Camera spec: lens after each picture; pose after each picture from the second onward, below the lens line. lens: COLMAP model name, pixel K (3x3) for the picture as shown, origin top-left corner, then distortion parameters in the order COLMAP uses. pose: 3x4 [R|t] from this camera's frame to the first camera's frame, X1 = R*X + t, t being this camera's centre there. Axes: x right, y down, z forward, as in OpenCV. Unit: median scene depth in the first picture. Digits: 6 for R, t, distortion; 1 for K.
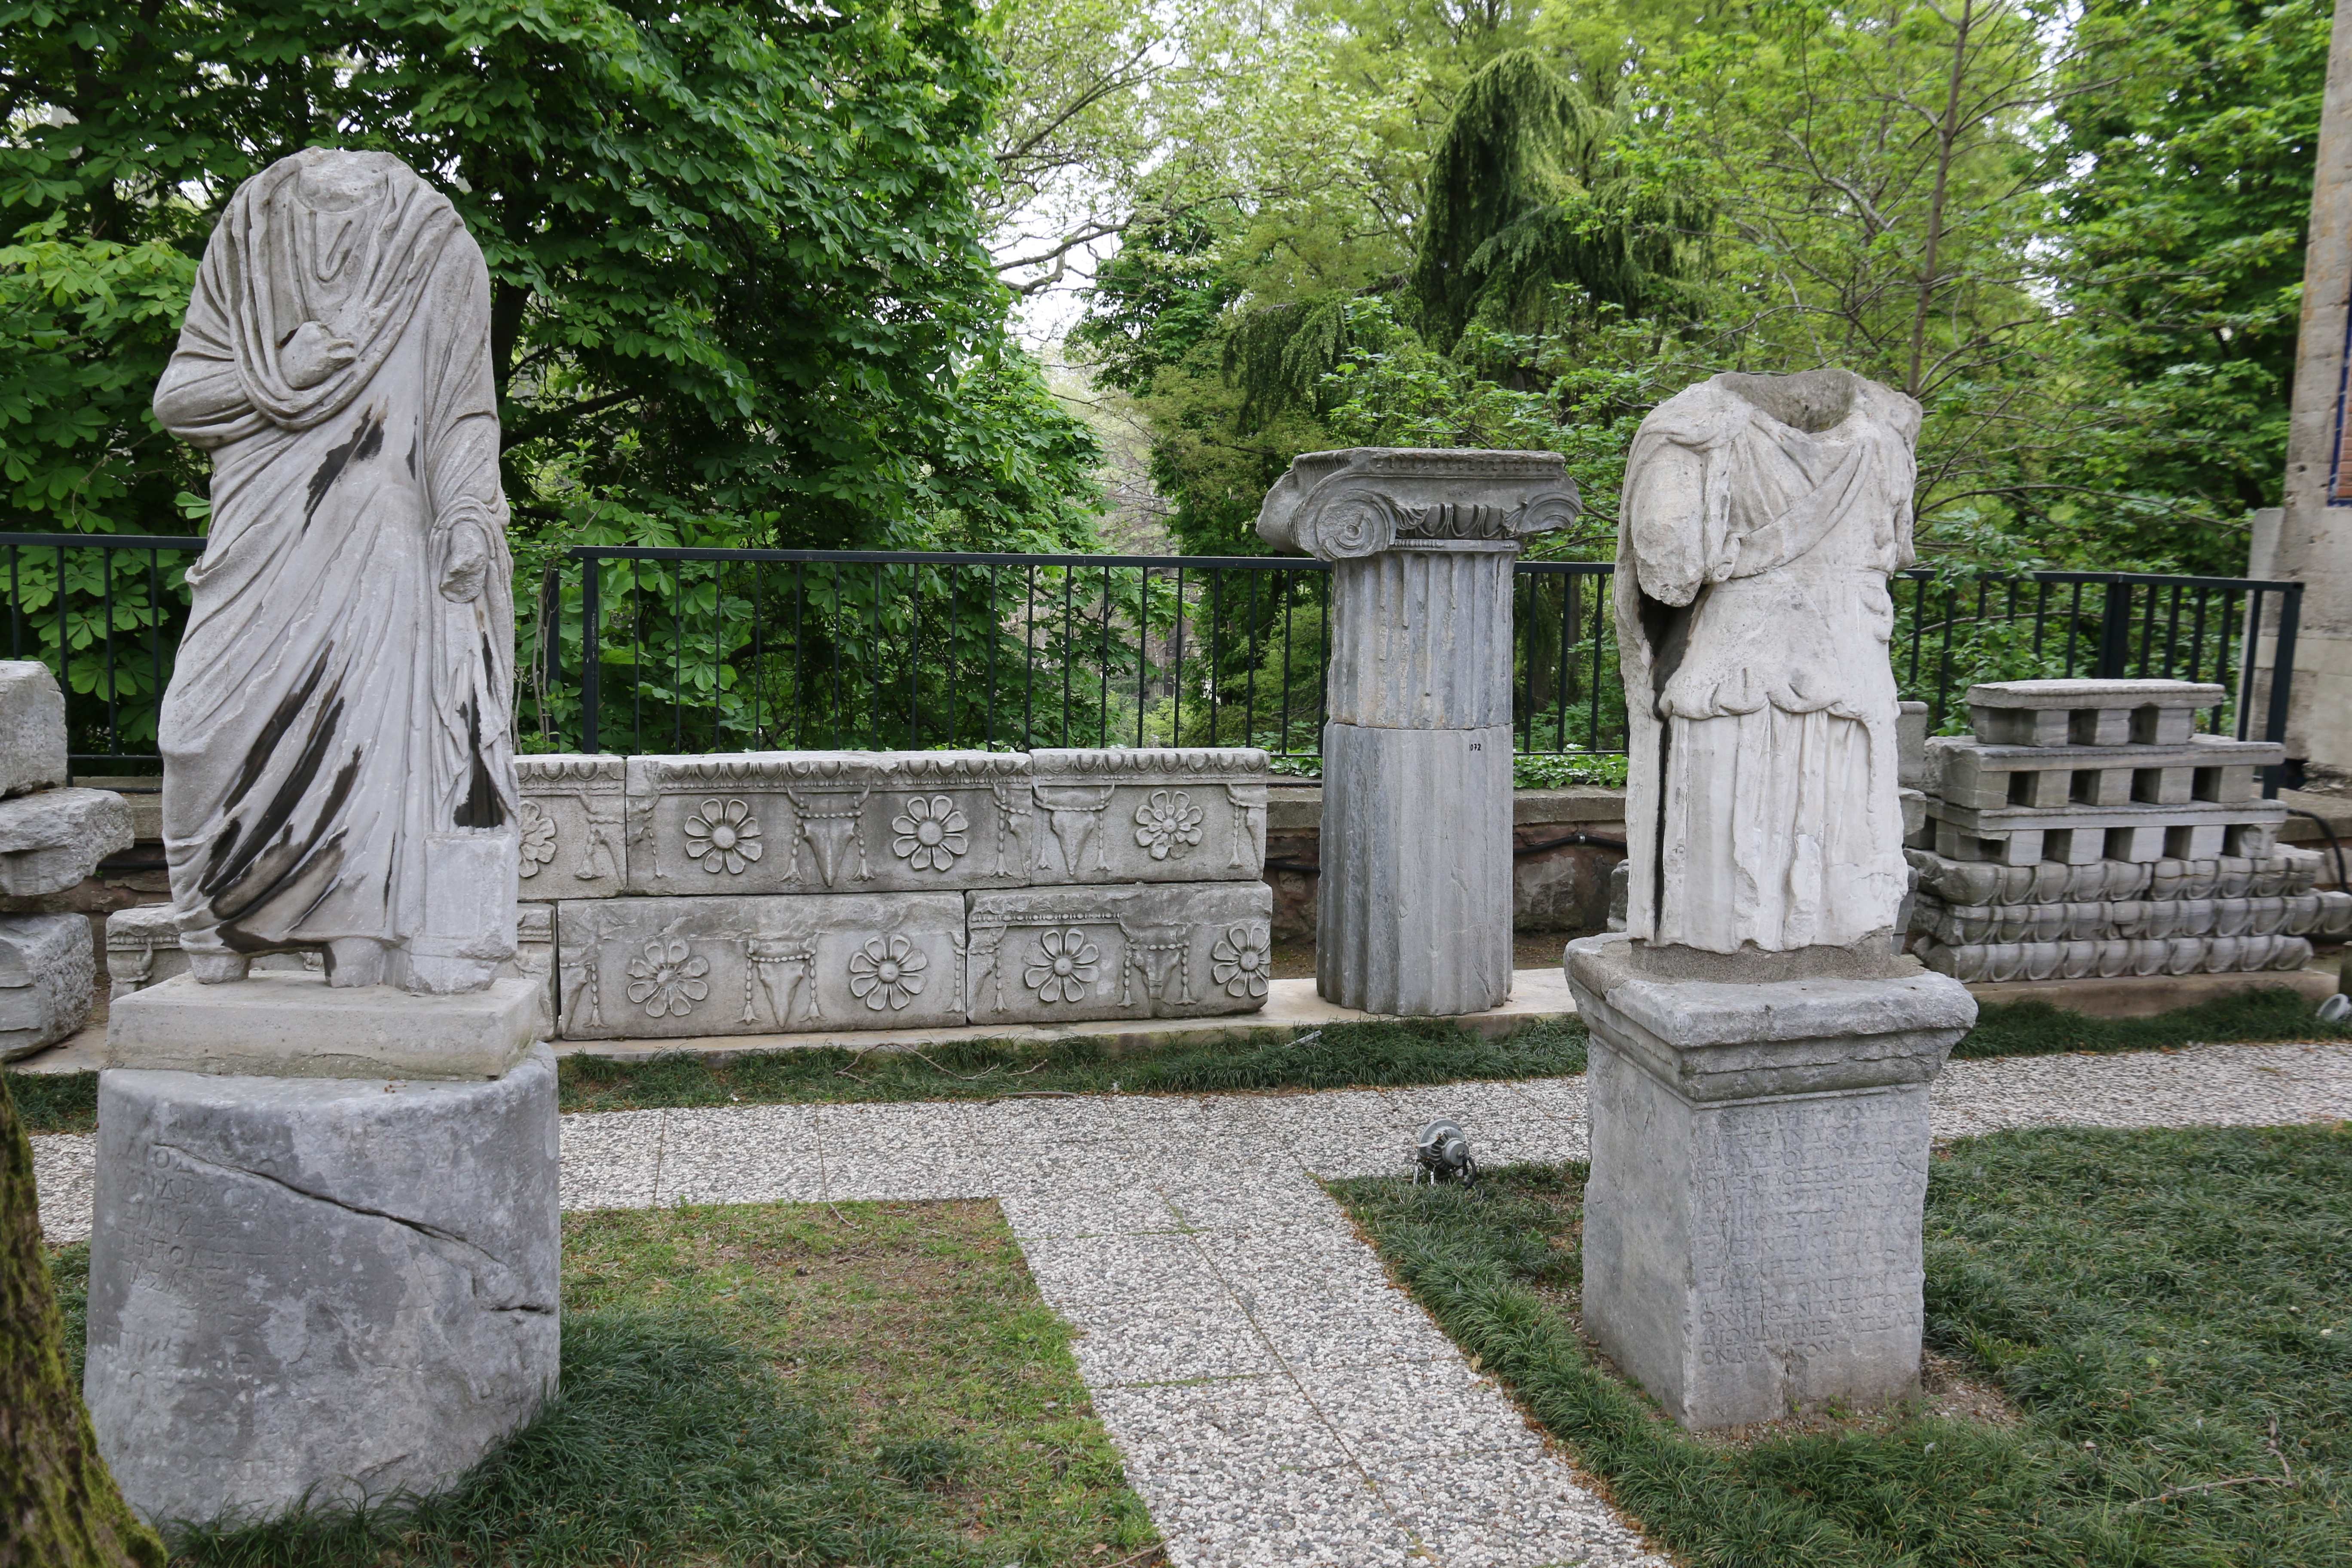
lens RADIAL K [[1965.9, 0, 1176.0], [0, 1965.9, 784.0], [0, 0, 1]] dist [0.002259, 0.002168]
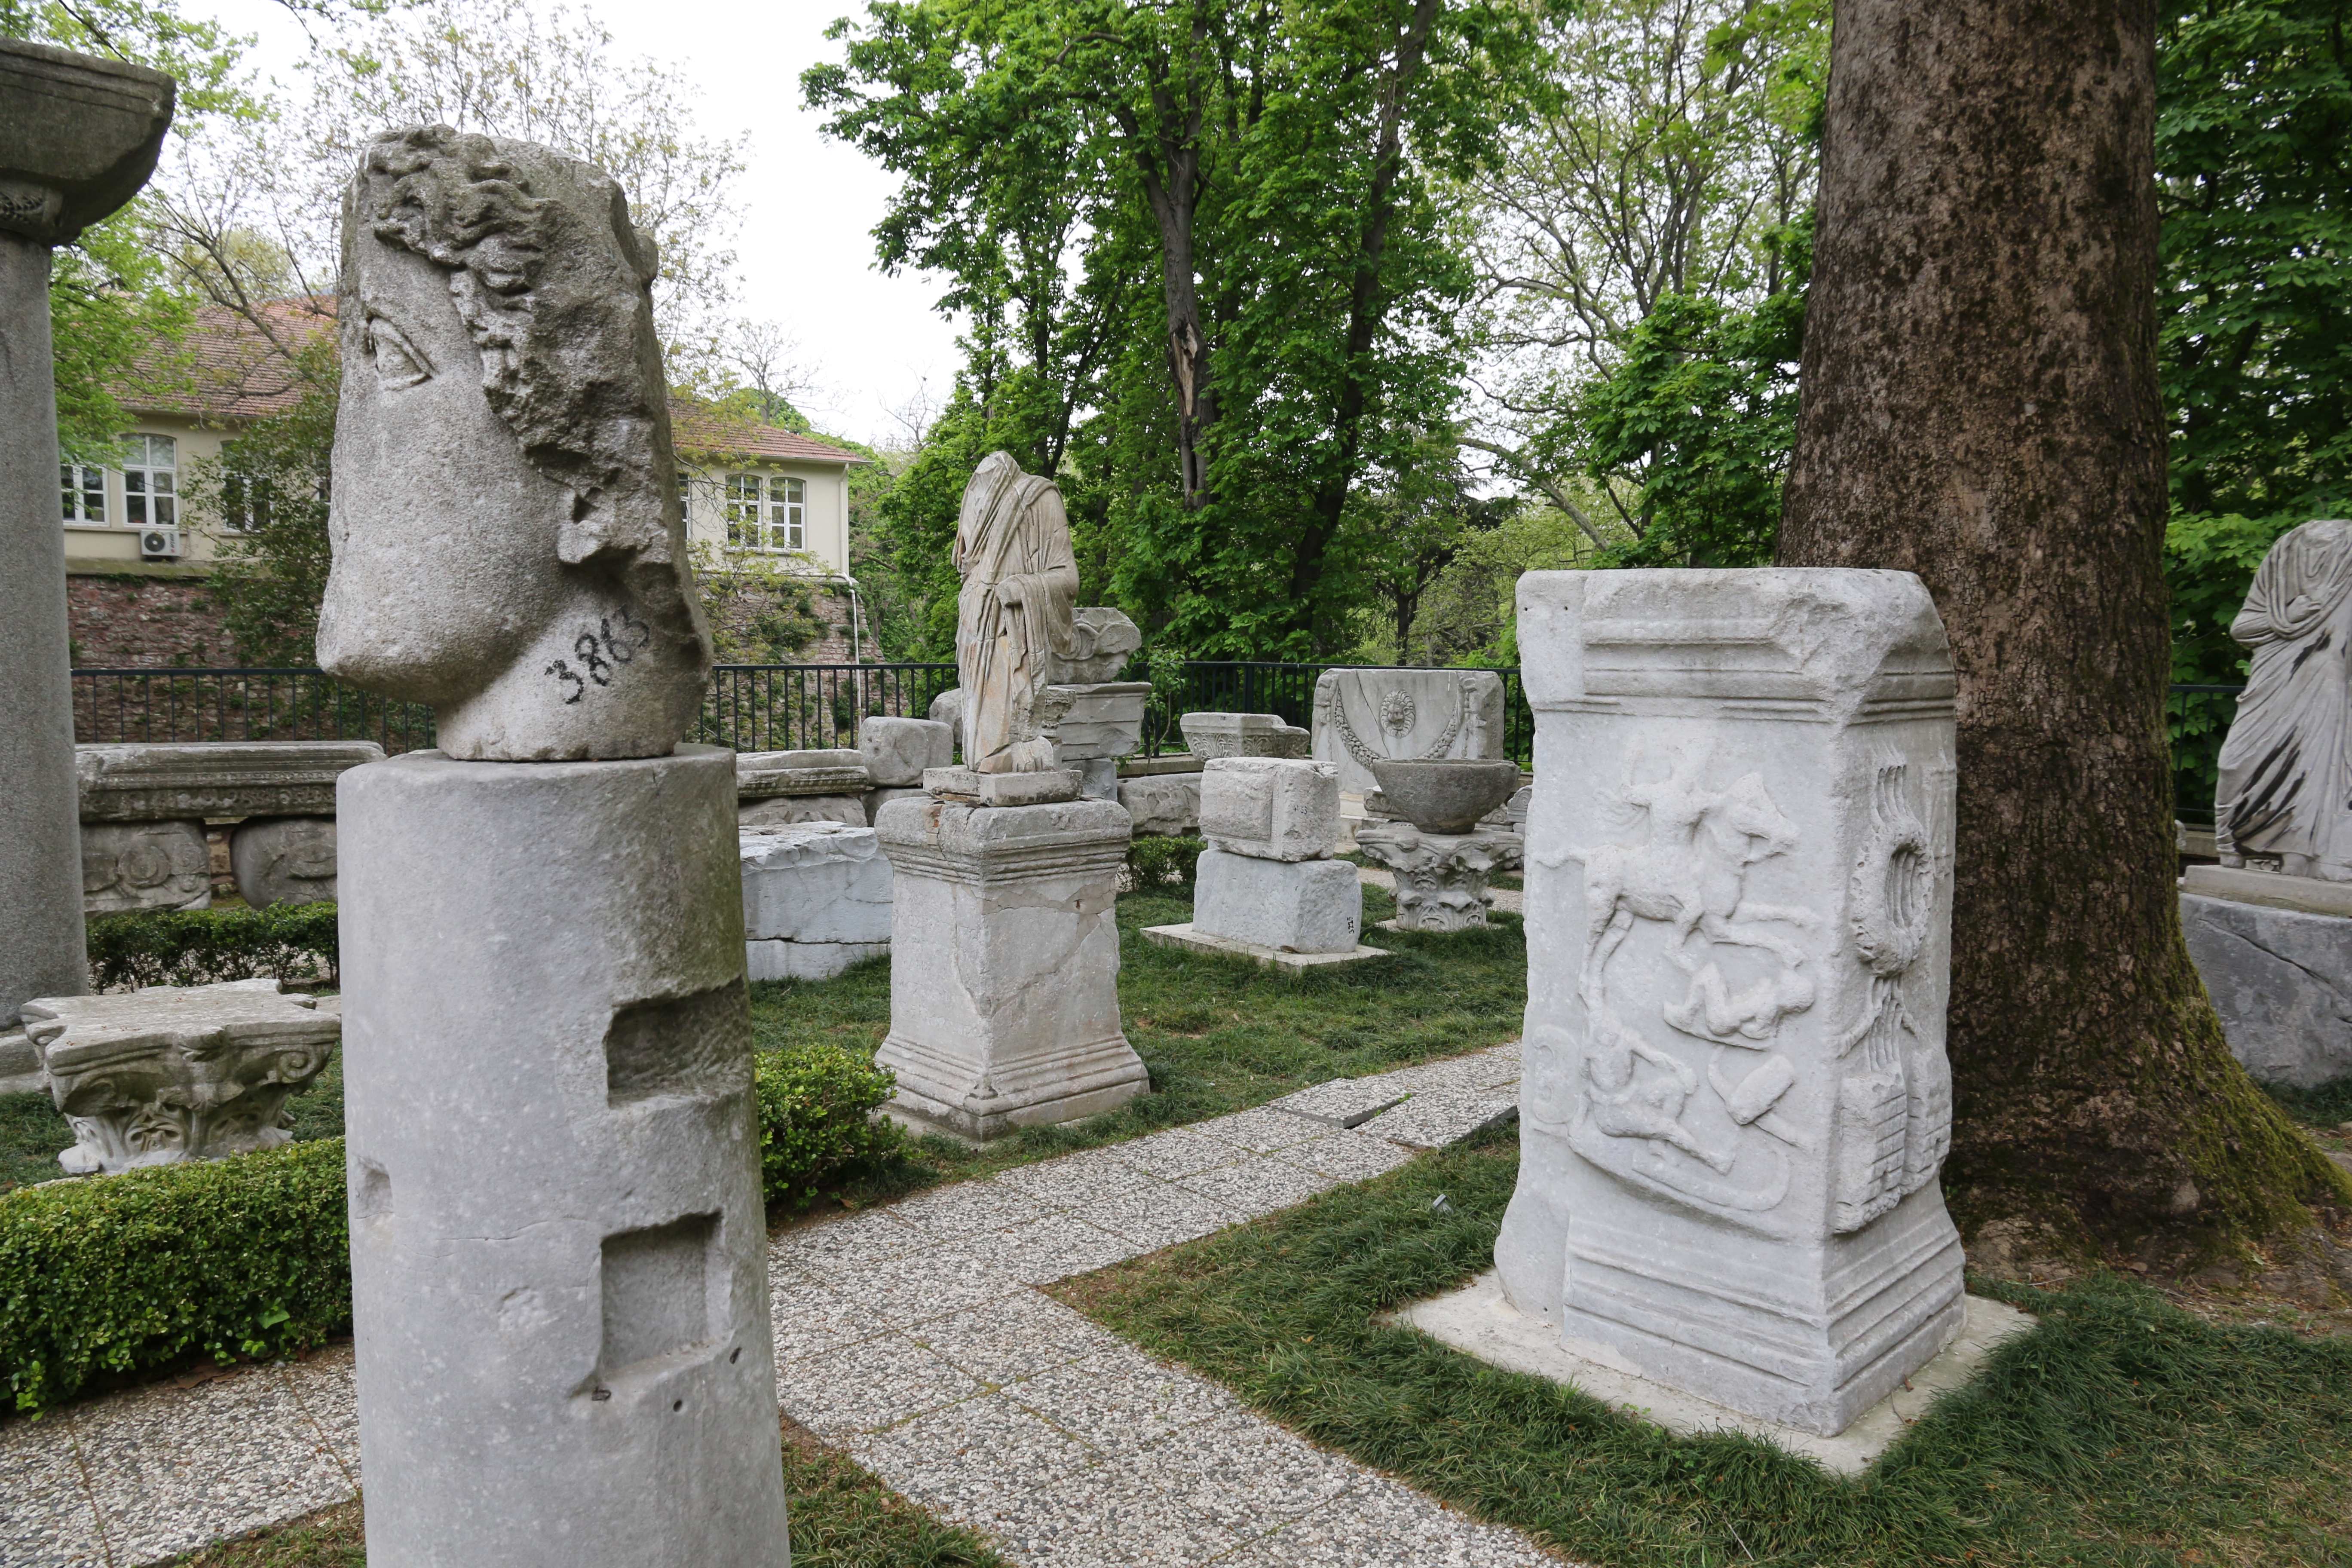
lens RADIAL K [[1595.3, 0, 1179.4], [0, 1595.3, 805.6], [0, 0, 1]] dist [-0.122524, 0.083541]
pose [[0.488927, 0.067507, -0.869709, 0.528775], [-0.107093, 0.994104, 0.016957, 0.137015], [0.865726, 0.084849, 0.493274, -1.084126]]
